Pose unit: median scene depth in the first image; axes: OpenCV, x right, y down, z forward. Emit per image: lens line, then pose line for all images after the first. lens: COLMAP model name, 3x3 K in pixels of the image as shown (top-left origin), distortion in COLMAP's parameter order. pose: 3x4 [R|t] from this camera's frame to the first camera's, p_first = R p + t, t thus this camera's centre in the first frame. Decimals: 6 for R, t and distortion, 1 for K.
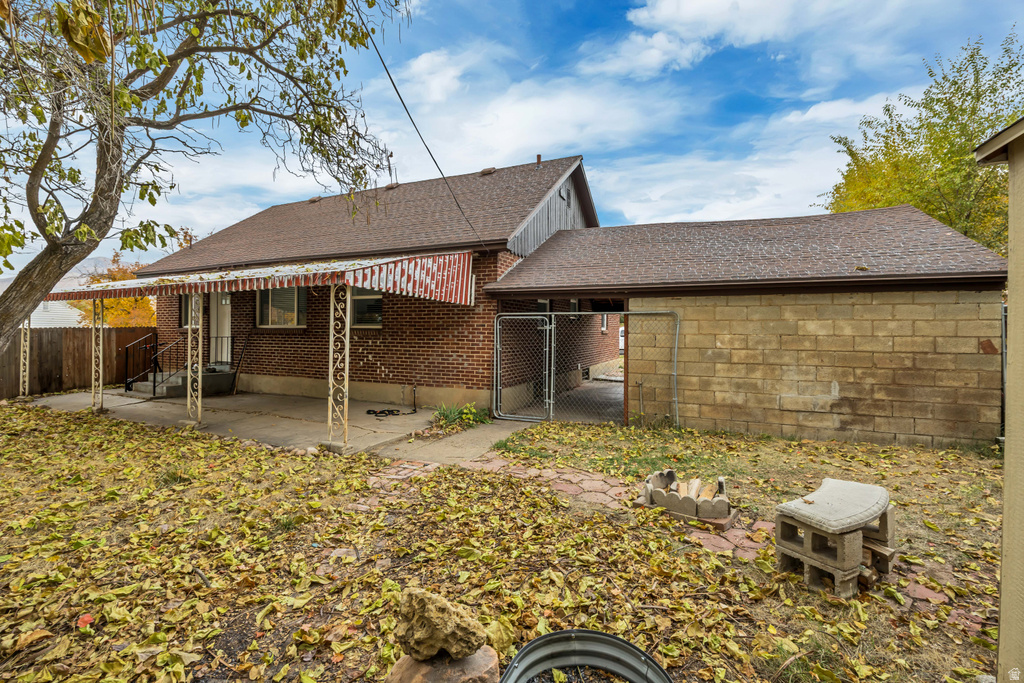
lens RADIAL K [[442.5, 0, 512.8], [0, 442.5, 336.4], [0, 0, 1]] dist [-0.001849, -0.000091]
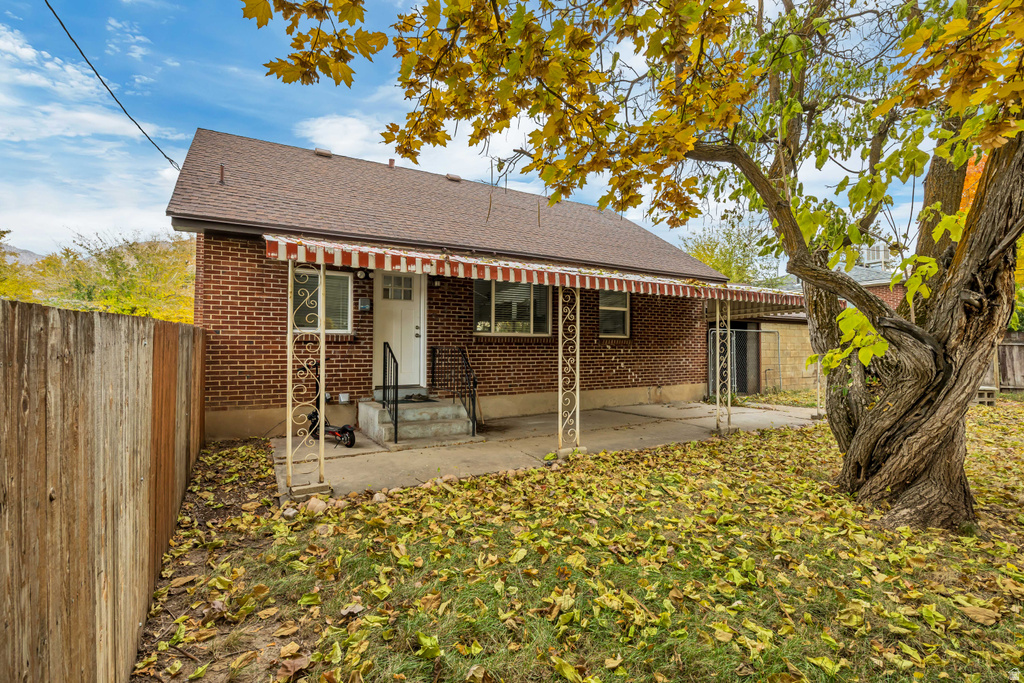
lens RADIAL K [[442.5, 0, 512.8], [0, 442.5, 336.4], [0, 0, 1]] dist [-0.001849, -0.000091]
pose [[0.589491, 0.019002, 0.807552, -1.333839], [0.009647, 0.999486, -0.030560, 0.009349], [-0.807718, 0.025806, 0.589005, 0.585732]]
